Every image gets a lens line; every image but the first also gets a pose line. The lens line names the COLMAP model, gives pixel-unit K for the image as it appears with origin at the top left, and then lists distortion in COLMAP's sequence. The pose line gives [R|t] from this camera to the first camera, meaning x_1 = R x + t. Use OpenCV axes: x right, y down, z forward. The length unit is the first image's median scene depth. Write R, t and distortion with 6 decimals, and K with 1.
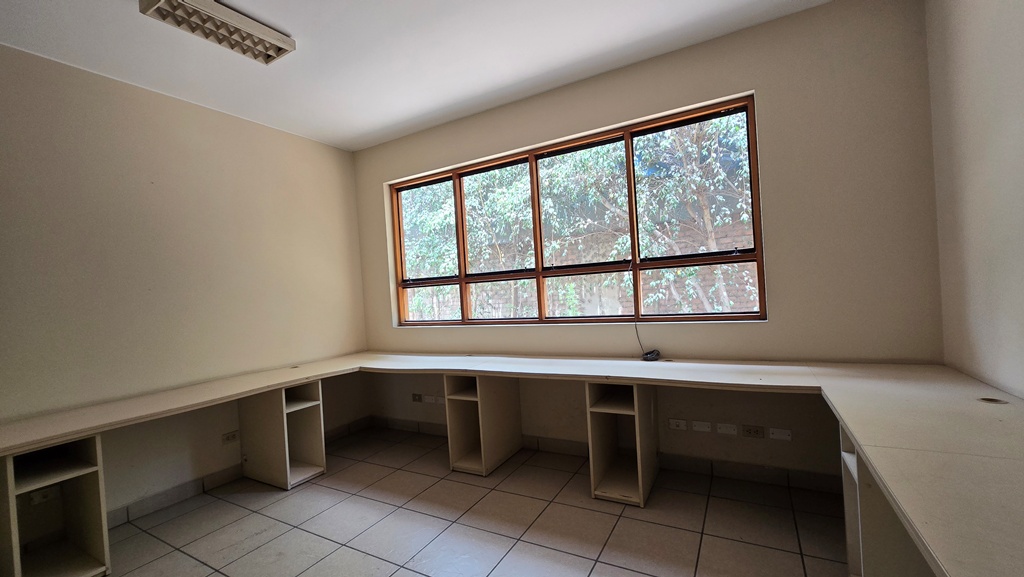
lens RADIAL K [[455.9, 0, 512.0], [0, 455.9, 288.5], [0, 0, 1]] dist [0.000016, 0.000068]
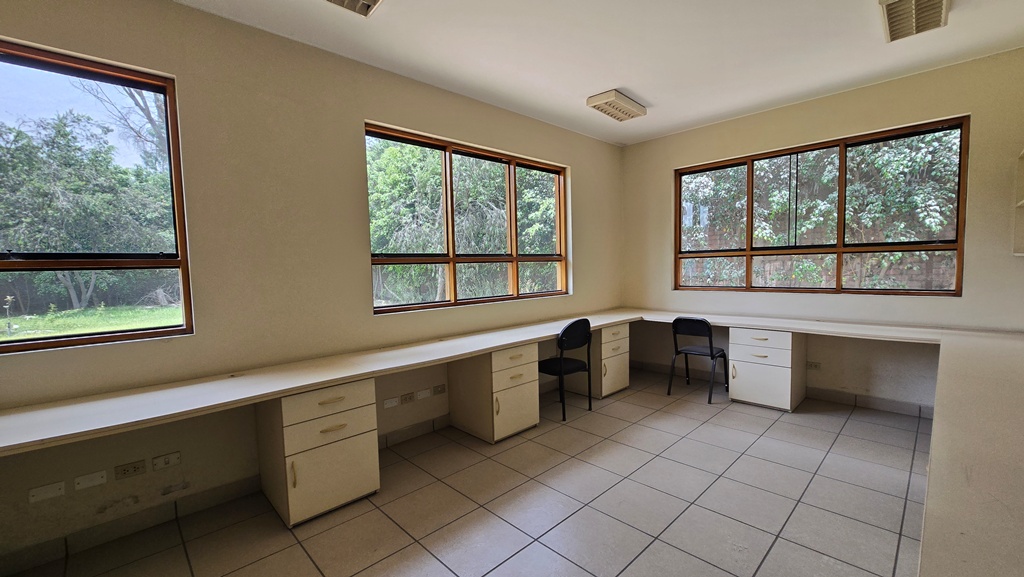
lens RADIAL K [[454.5, 0, 512.0], [0, 454.5, 288.5], [0, 0, 1]] dist [0.069924, -0.000079]
pose [[0.287401, 0.004974, 0.957797, -2.922027], [0.022048, 0.999687, -0.011807, 0.163956], [-0.957556, 0.024511, 0.287202, 1.754173]]
